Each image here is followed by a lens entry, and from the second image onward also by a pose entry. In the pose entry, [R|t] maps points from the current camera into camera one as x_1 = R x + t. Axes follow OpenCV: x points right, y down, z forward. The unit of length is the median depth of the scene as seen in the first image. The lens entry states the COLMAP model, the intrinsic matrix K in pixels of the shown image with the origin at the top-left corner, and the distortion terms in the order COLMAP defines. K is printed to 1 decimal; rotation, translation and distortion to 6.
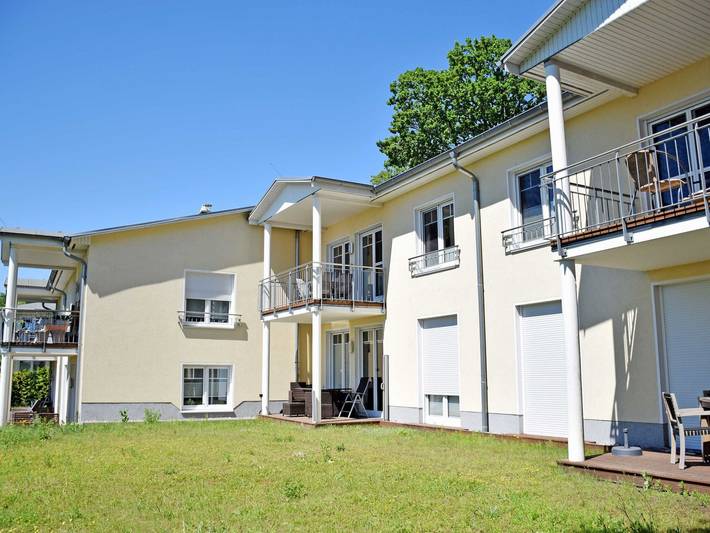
lens RADIAL K [[637.1, 0, 355.0], [0, 637.1, 266.5], [0, 0, 1]] dist [-0.213493, 0.000804]
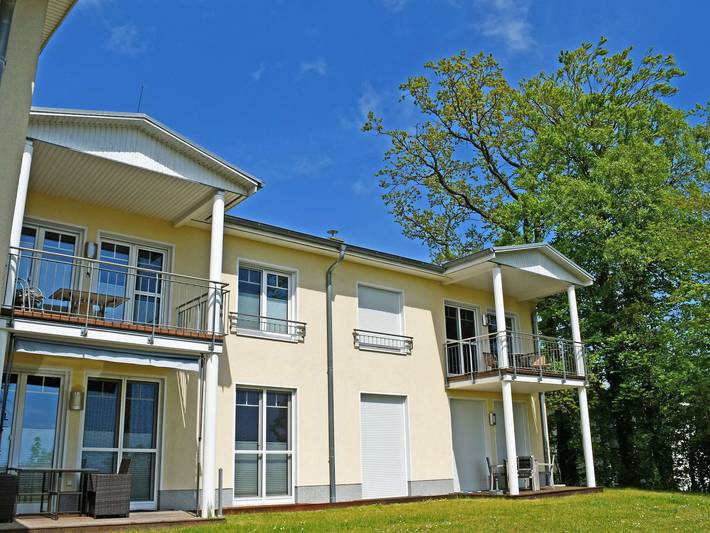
lens RADIAL K [[637.1, 0, 355.0], [0, 637.1, 266.5], [0, 0, 1]] dist [-0.213493, 0.000804]
pose [[-0.166841, 0.314377, 0.934522, -0.933301], [-0.128250, 0.932835, -0.336706, 0.240563], [-0.977607, -0.176029, -0.115316, 1.162915]]
